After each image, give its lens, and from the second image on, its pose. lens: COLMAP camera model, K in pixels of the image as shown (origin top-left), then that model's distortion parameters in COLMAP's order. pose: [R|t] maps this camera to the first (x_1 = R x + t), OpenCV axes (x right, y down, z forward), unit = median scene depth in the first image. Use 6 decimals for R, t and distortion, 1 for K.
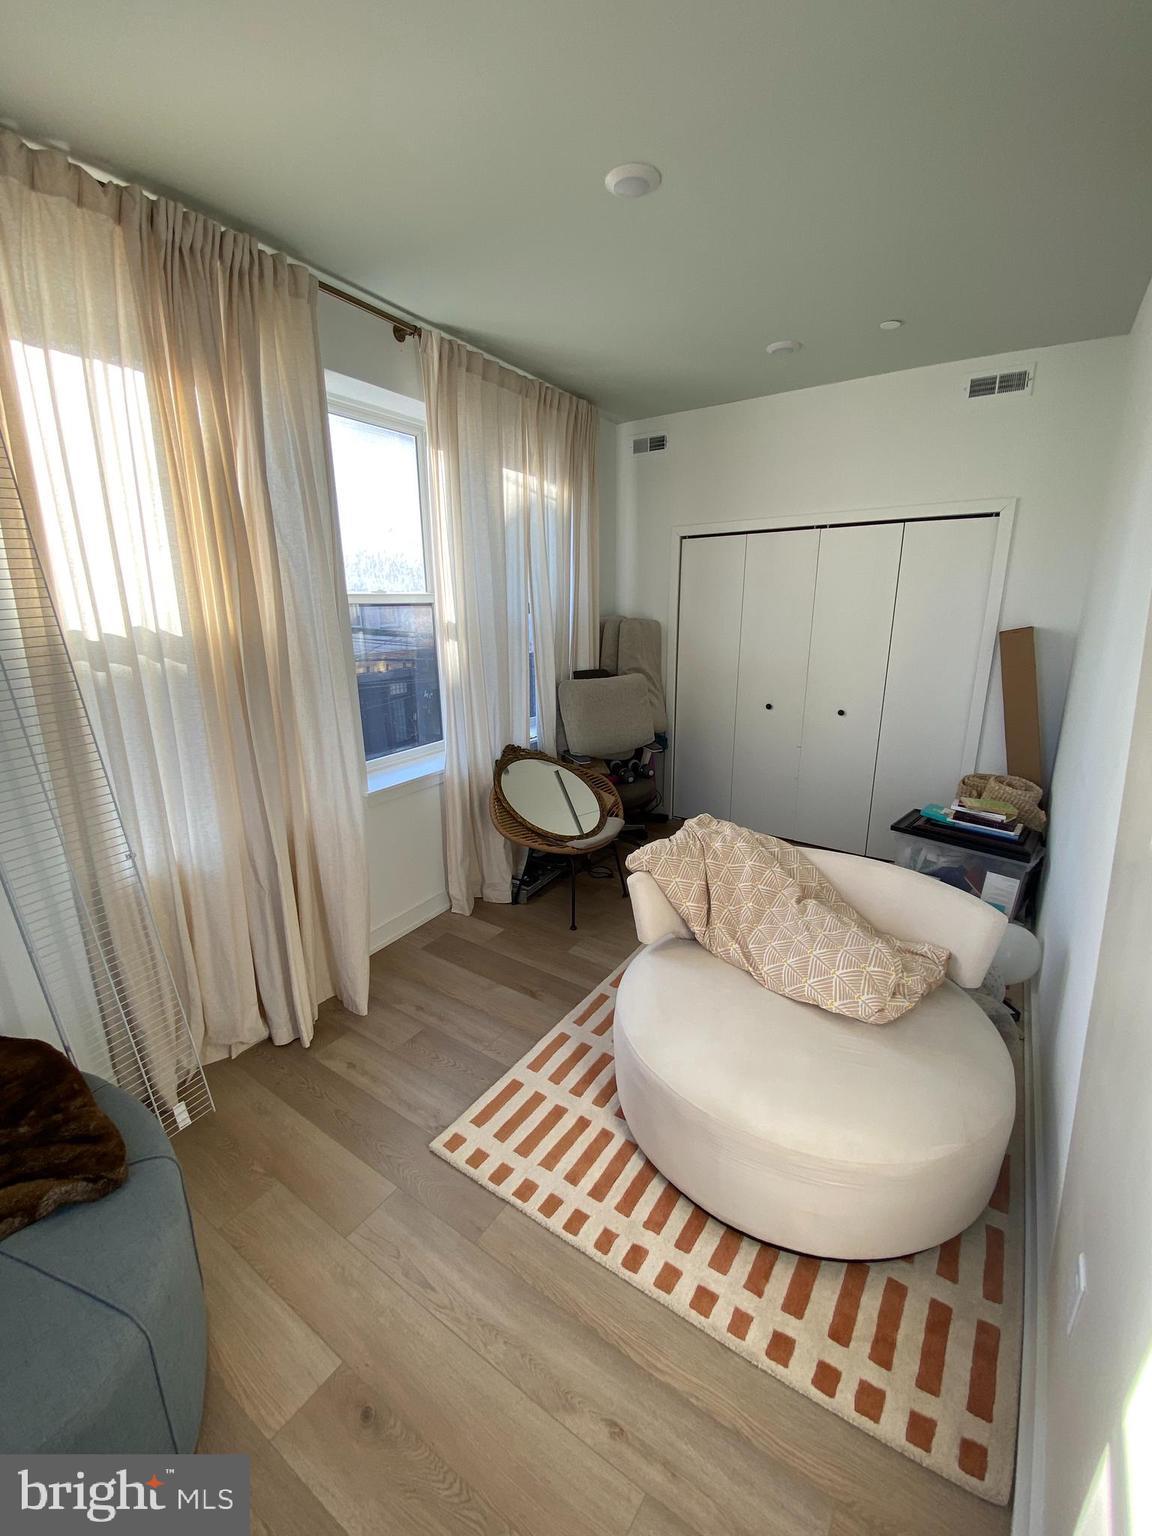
lens RADIAL K [[625.8, 0, 578.5], [0, 625.8, 759.9], [0, 0, 1]] dist [0.017241, -0.019339]
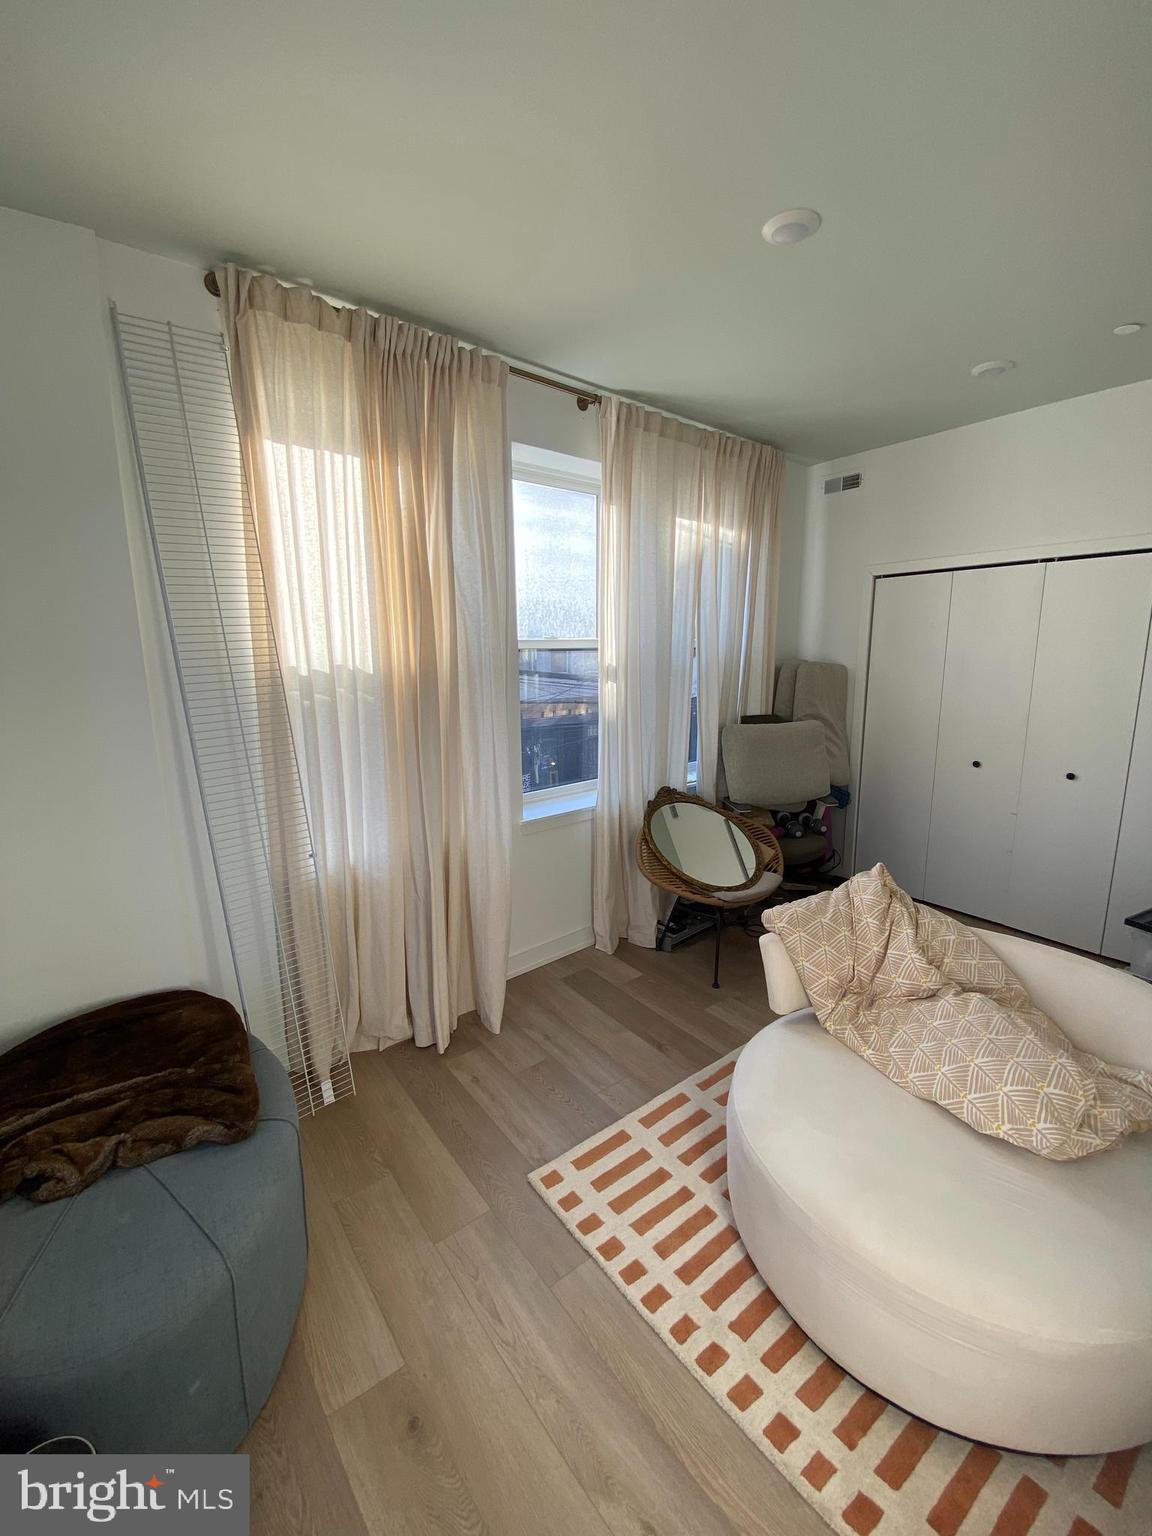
lens RADIAL K [[625.8, 0, 578.5], [0, 625.8, 759.9], [0, 0, 1]] dist [0.017241, -0.019339]
pose [[0.949413, 0.053975, -0.309358, 0.098690], [-0.076590, 0.995169, -0.061423, 0.007033], [0.304549, 0.082009, 0.948960, 0.015331]]
